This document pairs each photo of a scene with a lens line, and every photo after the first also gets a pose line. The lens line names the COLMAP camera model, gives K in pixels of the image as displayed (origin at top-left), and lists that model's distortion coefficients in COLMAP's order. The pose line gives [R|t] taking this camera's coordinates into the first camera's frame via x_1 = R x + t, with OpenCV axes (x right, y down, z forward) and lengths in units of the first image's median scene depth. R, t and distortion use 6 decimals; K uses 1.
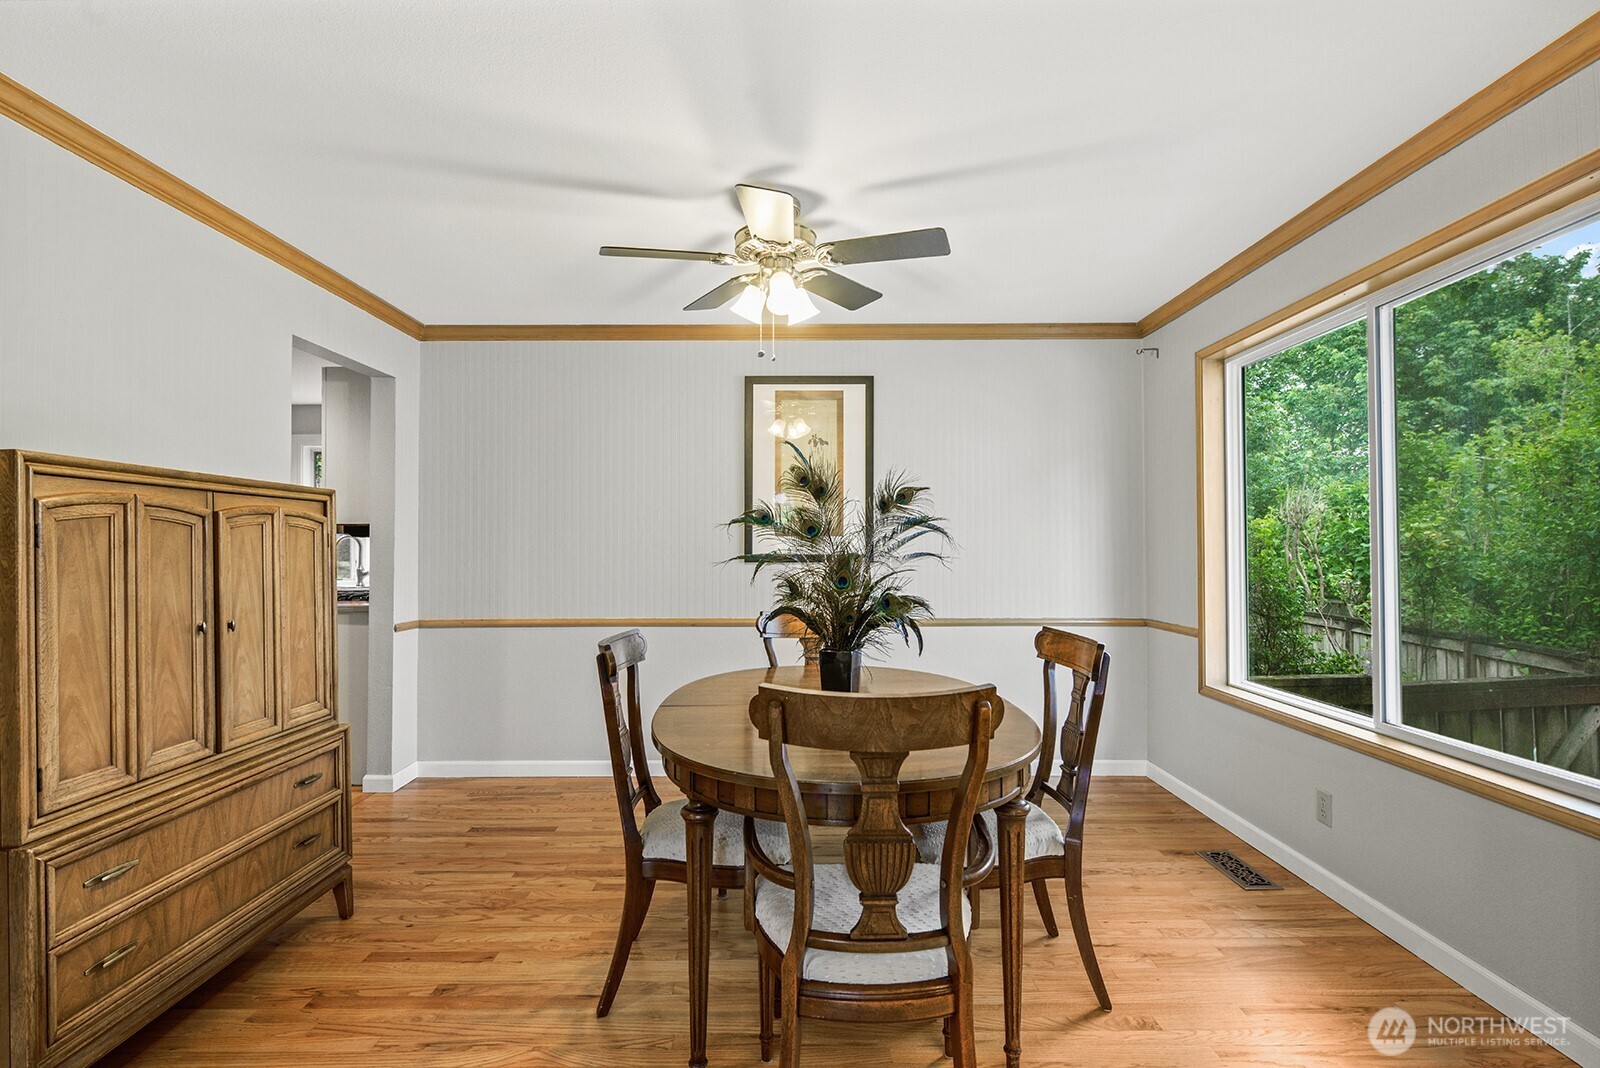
lens RADIAL K [[770.7, 0, 804.4], [0, 770.7, 558.7], [0, 0, 1]] dist [0.001116, -0.000319]
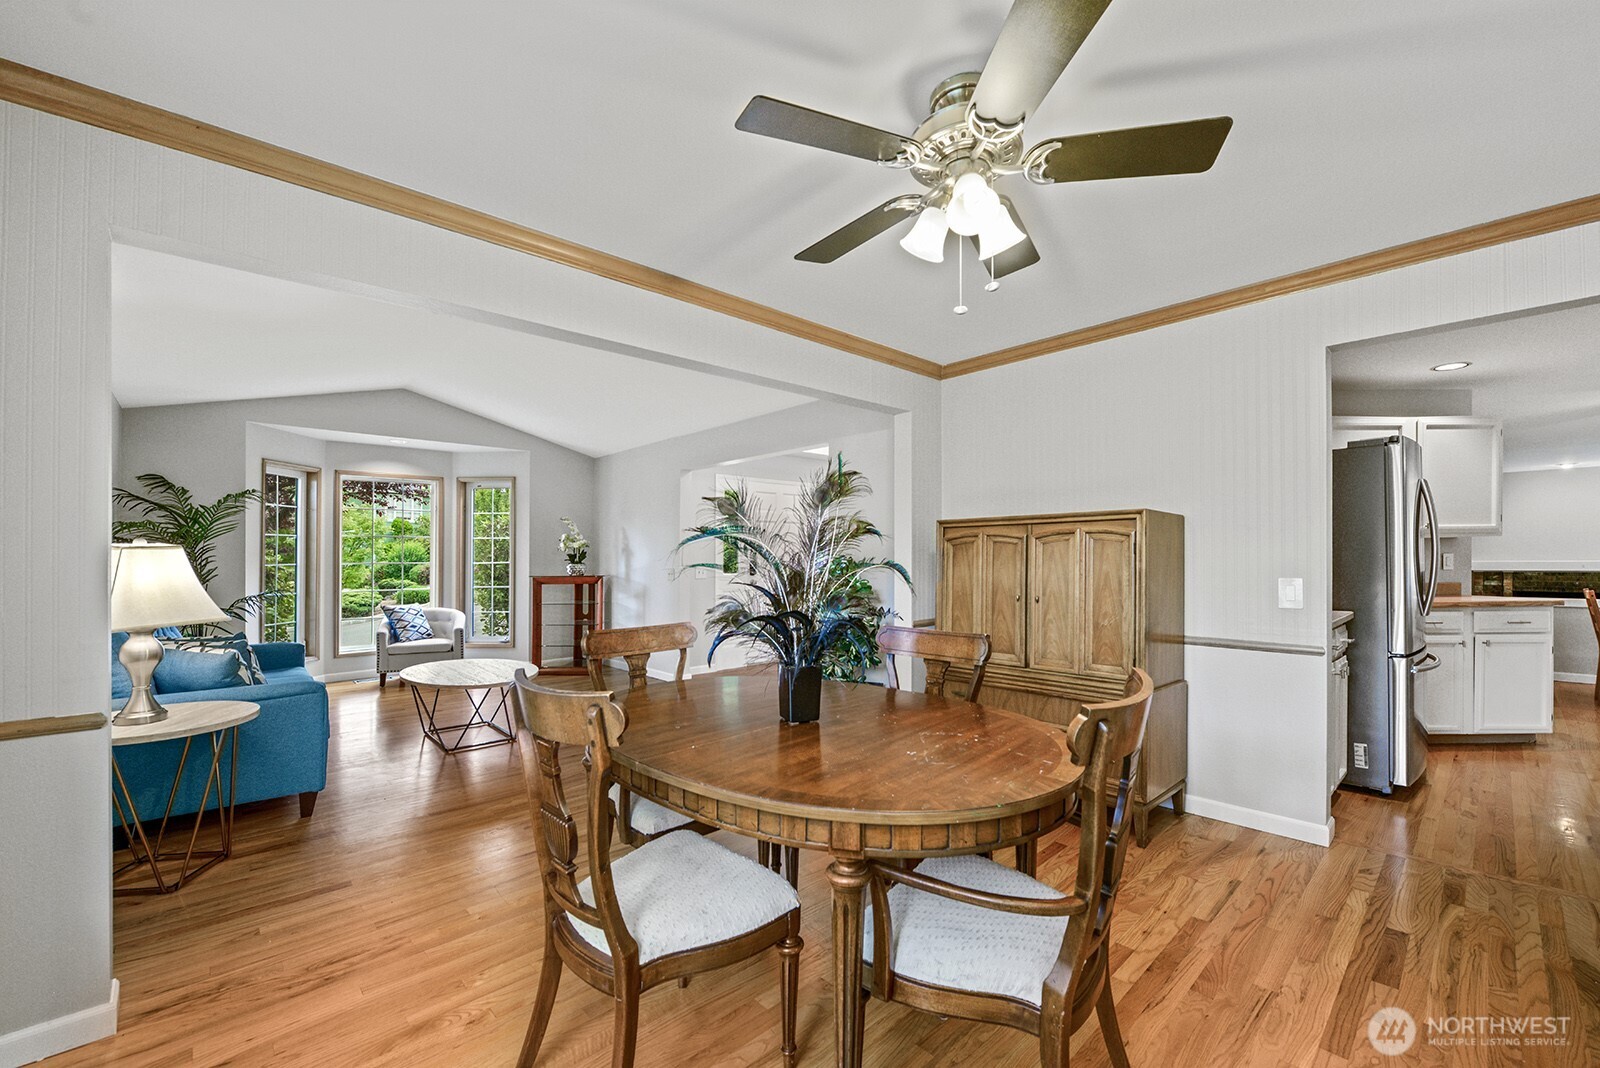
lens RADIAL K [[657.3, 0, 806.2], [0, 657.3, 557.3], [0, 0, 1]] dist [-0.000902, -0.000084]
pose [[-0.740526, 0.000716, -0.672028, 0.641868], [-0.003333, 0.999983, 0.004739, -0.013739], [0.672020, 0.005749, -0.740511, 1.712944]]
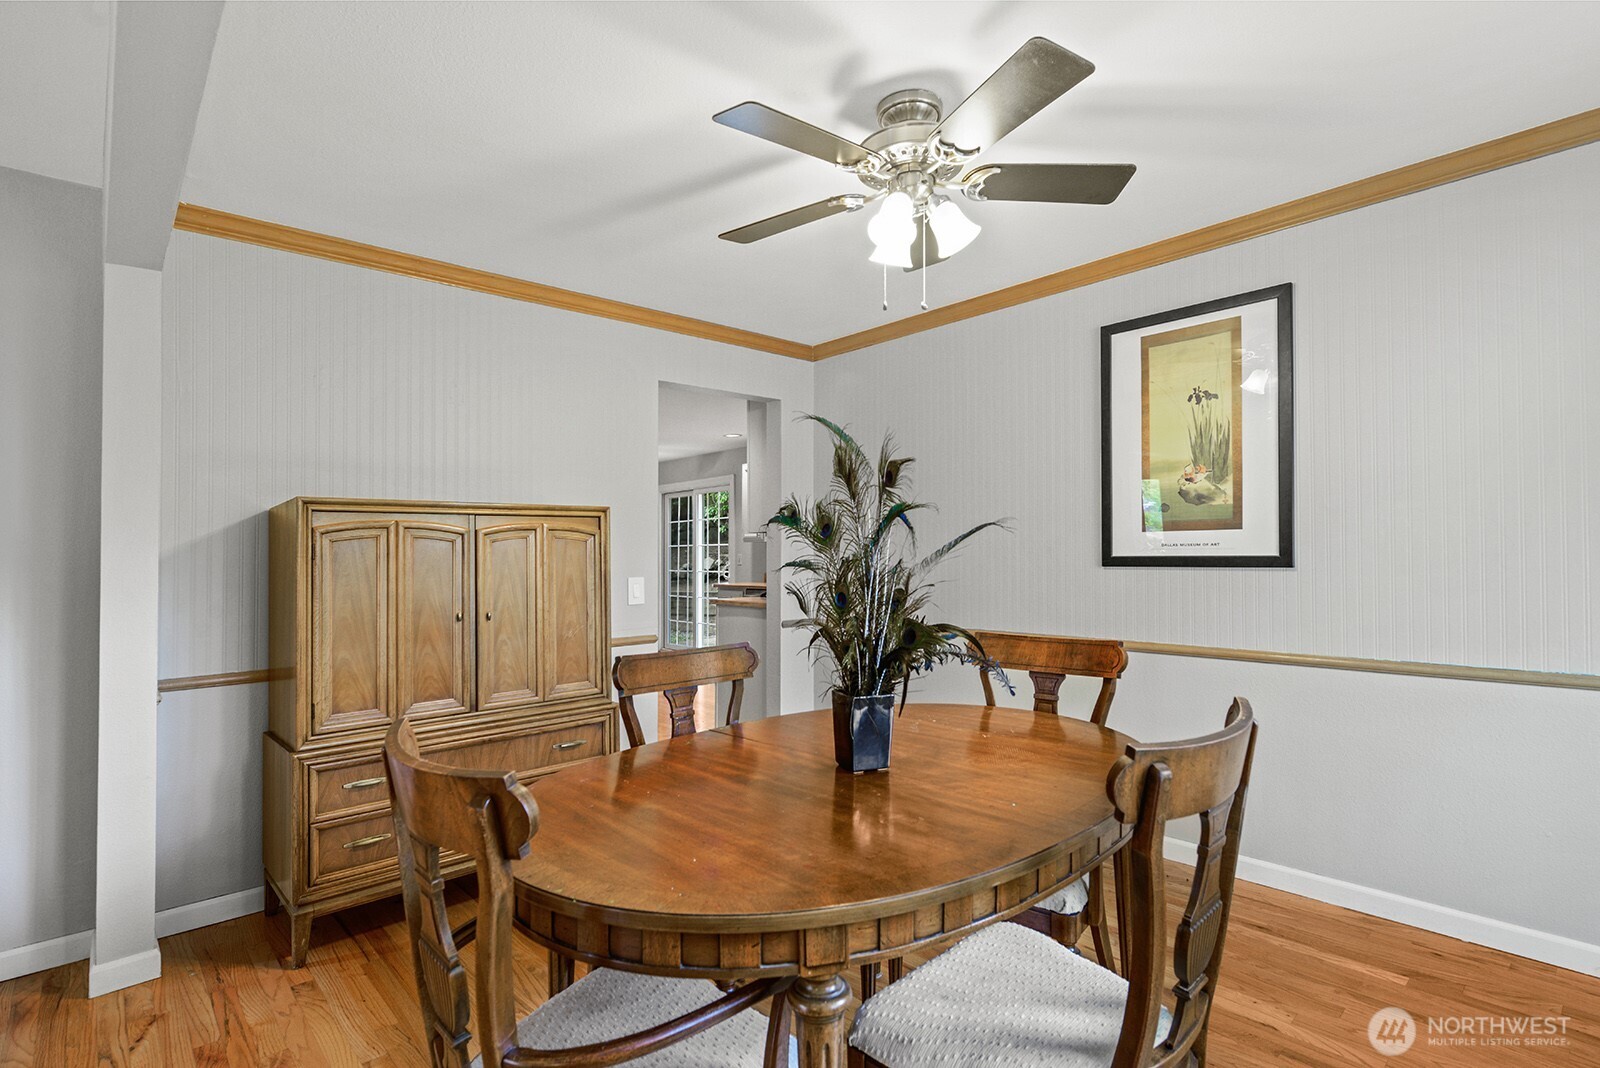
lens RADIAL K [[770.7, 0, 804.4], [0, 770.7, 558.7], [0, 0, 1]] dist [0.001116, -0.000319]
pose [[0.674699, -0.001983, -0.738091, 0.576031], [0.003821, 0.999992, 0.000806, -0.009696], [0.738083, -0.003364, 0.674701, 0.497761]]
